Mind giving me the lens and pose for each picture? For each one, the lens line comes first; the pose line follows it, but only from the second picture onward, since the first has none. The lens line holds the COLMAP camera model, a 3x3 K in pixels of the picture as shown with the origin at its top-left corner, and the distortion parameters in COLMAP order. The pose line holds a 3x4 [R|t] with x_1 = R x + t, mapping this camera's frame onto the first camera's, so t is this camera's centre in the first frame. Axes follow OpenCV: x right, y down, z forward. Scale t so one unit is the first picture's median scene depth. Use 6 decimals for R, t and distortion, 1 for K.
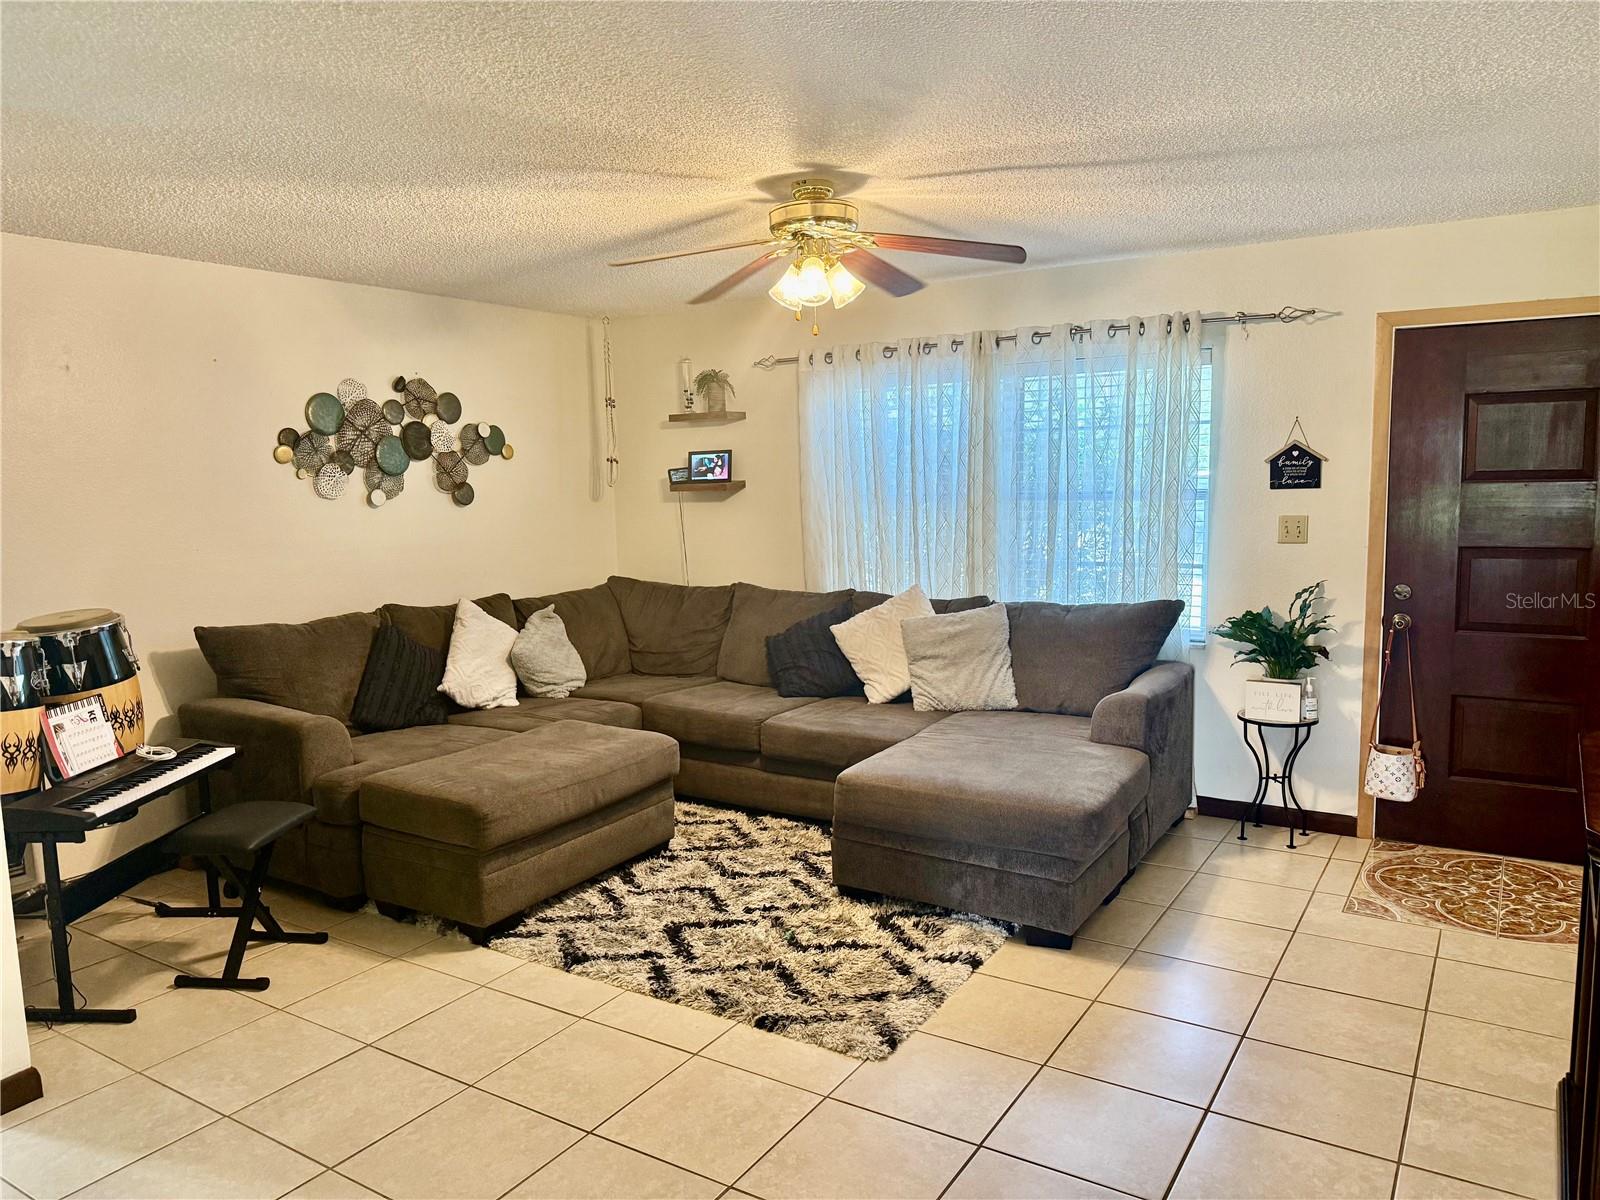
lens RADIAL K [[1138.3, 0, 805.3], [0, 1138.3, 604.5], [0, 0, 1]] dist [0.025070, -0.051384]
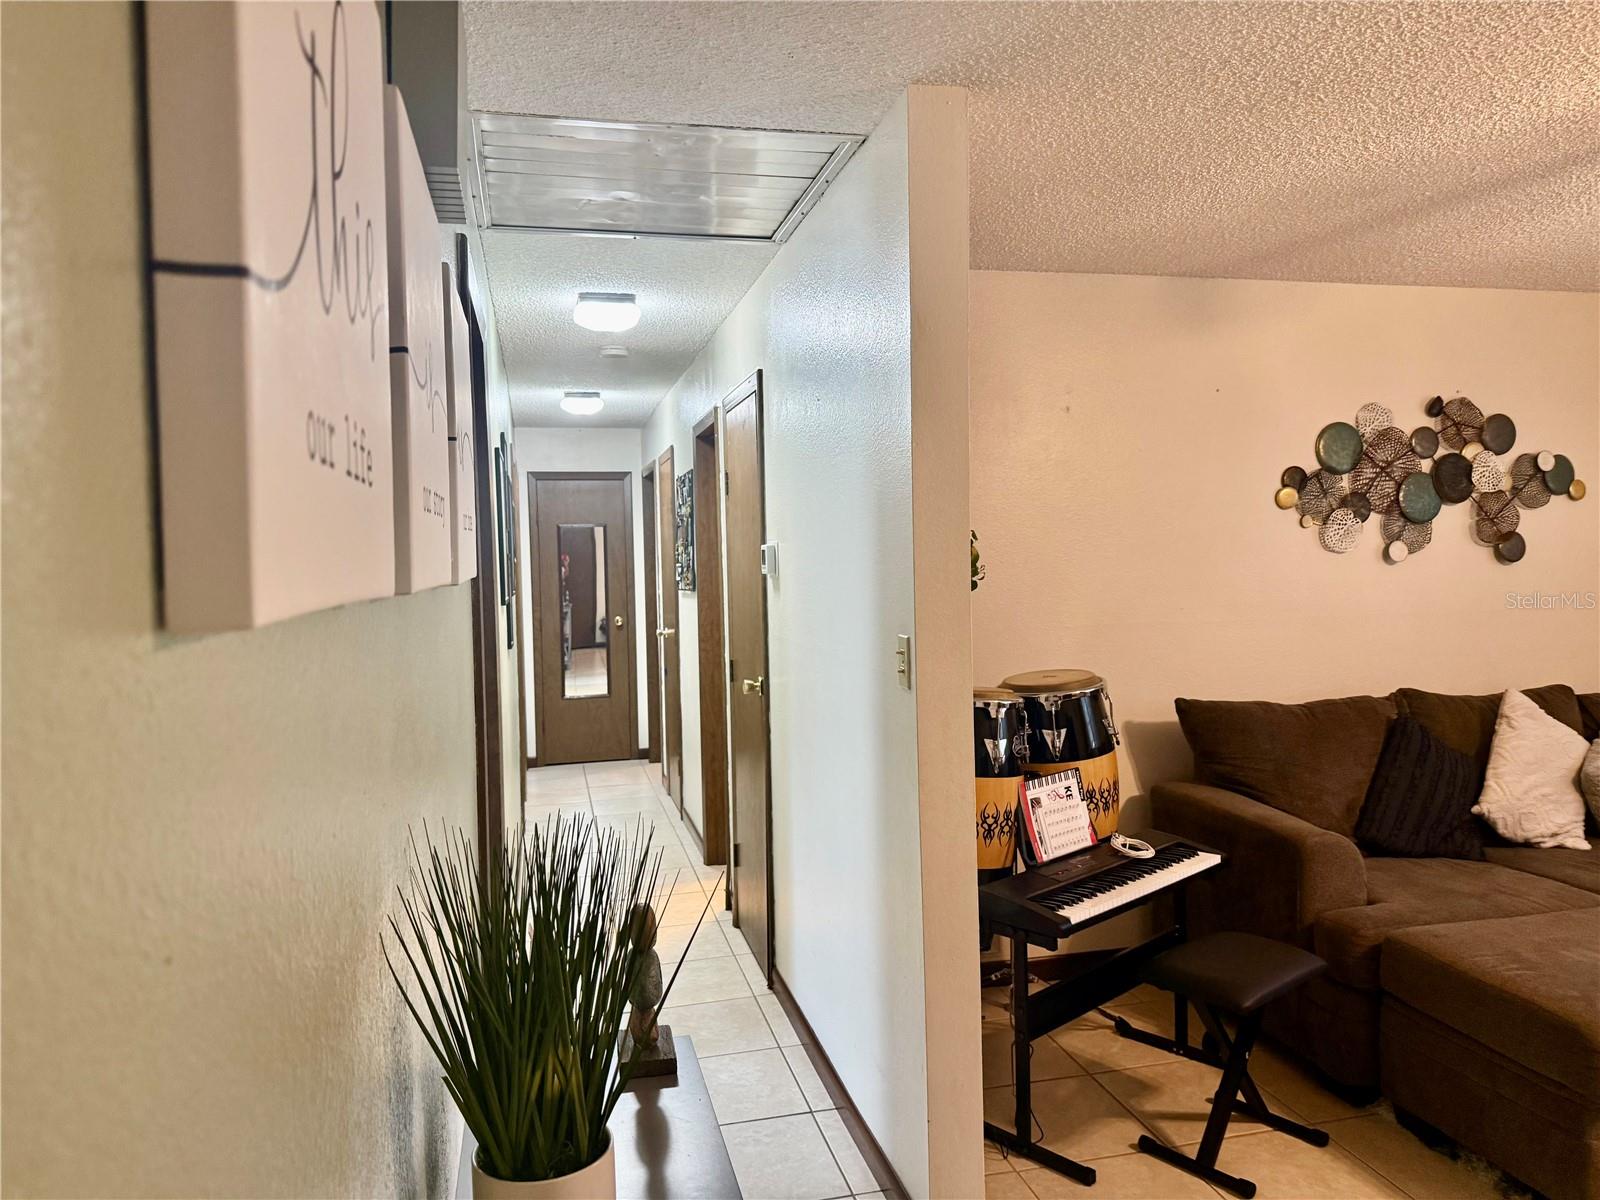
lens RADIAL K [[1138.3, 0, 788.8], [0, 1138.3, 605.2], [0, 0, 1]] dist [0.025070, -0.051384]
pose [[0.709260, 0.040265, -0.703796, -0.142468], [-0.075162, 0.996996, -0.018706, -0.012763], [0.700929, 0.066166, 0.710156, 0.183454]]
